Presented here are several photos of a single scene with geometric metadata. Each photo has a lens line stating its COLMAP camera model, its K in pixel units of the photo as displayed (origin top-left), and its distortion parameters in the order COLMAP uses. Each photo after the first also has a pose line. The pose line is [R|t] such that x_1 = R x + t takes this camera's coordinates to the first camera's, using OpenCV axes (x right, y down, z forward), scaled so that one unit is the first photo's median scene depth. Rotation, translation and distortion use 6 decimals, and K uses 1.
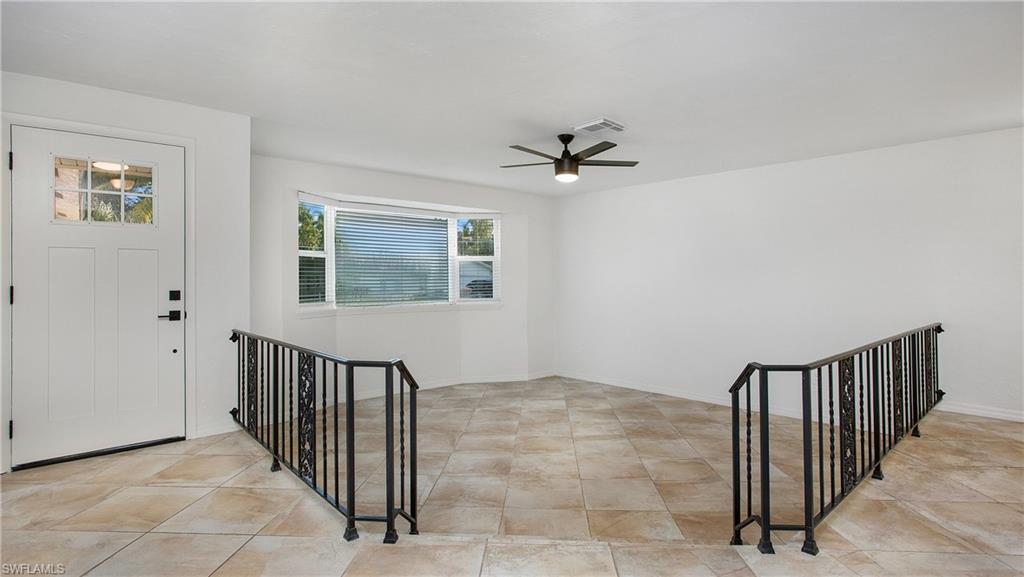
lens RADIAL K [[514.1, 0, 517.7], [0, 514.1, 271.5], [0, 0, 1]] dist [-0.023731, 0.000516]
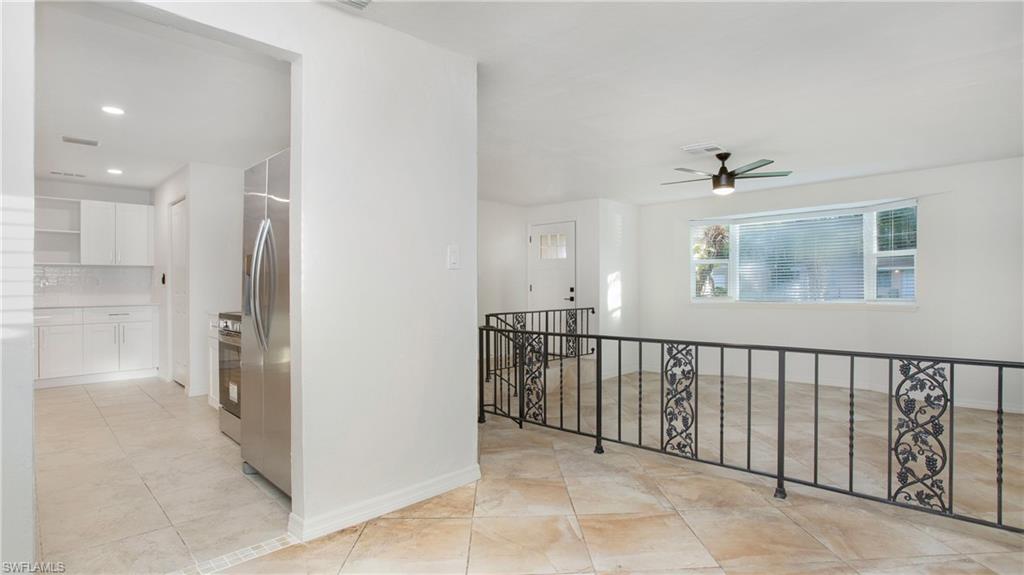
lens RADIAL K [[513.1, 0, 519.1], [0, 513.1, 288.8], [0, 0, 1]] dist [-0.009747, 0.003602]
pose [[0.058648, 0.009859, -0.998230, 1.191455], [0.035194, 0.999309, 0.011937, 0.005341], [0.997658, -0.035832, 0.058260, 0.479055]]
